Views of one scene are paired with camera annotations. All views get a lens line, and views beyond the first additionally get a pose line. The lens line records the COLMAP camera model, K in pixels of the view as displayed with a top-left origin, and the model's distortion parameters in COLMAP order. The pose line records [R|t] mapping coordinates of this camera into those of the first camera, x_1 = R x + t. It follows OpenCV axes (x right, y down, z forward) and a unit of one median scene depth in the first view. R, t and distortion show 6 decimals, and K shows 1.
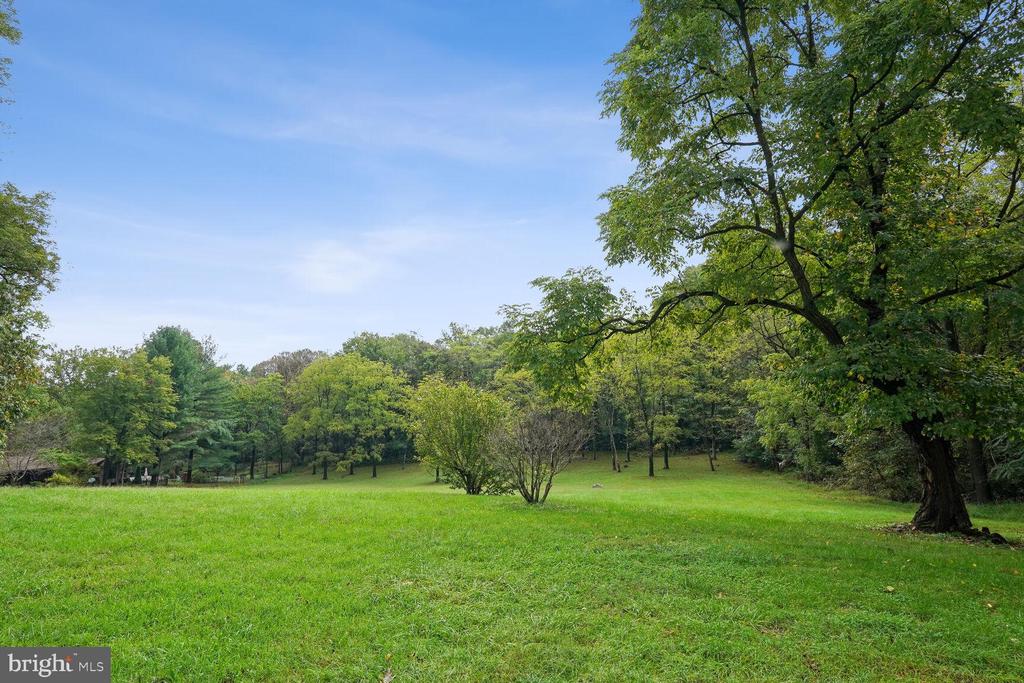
lens RADIAL K [[563.6, 0, 512.0], [0, 563.6, 341.5], [0, 0, 1]] dist [-0.000038, -0.000244]
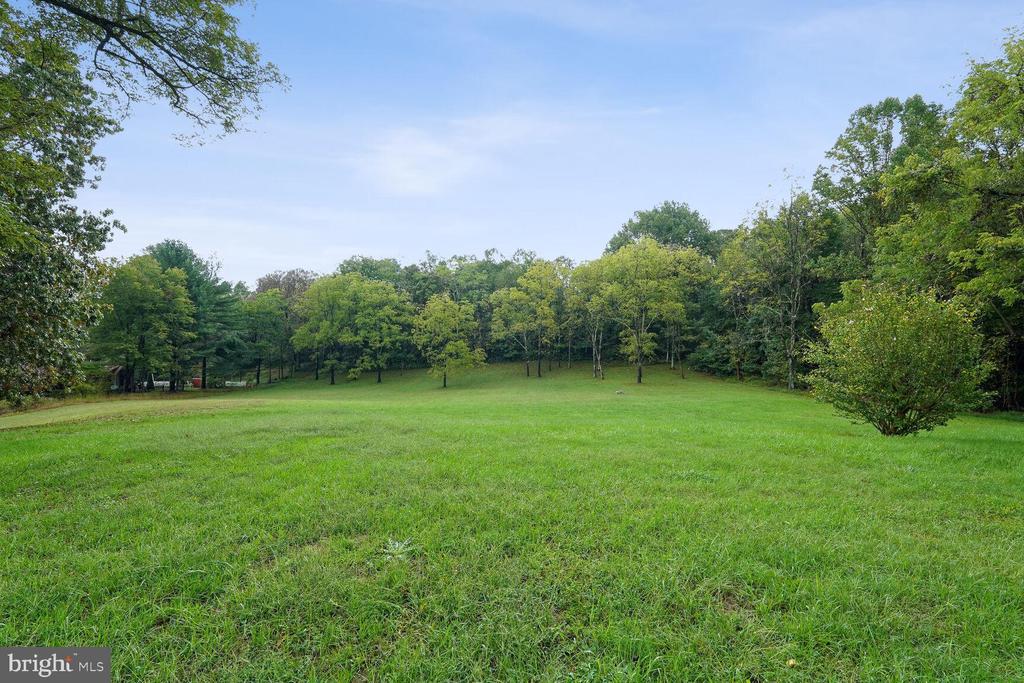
lens RADIAL K [[452.2, 0, 512.0], [0, 452.2, 341.5], [0, 0, 1]] dist [0.001376, 0.000060]
pose [[0.993252, 0.010844, 0.115472, -0.091707], [-0.028322, 0.988156, 0.150818, 0.014074], [-0.112469, -0.153071, 0.981794, 0.091115]]
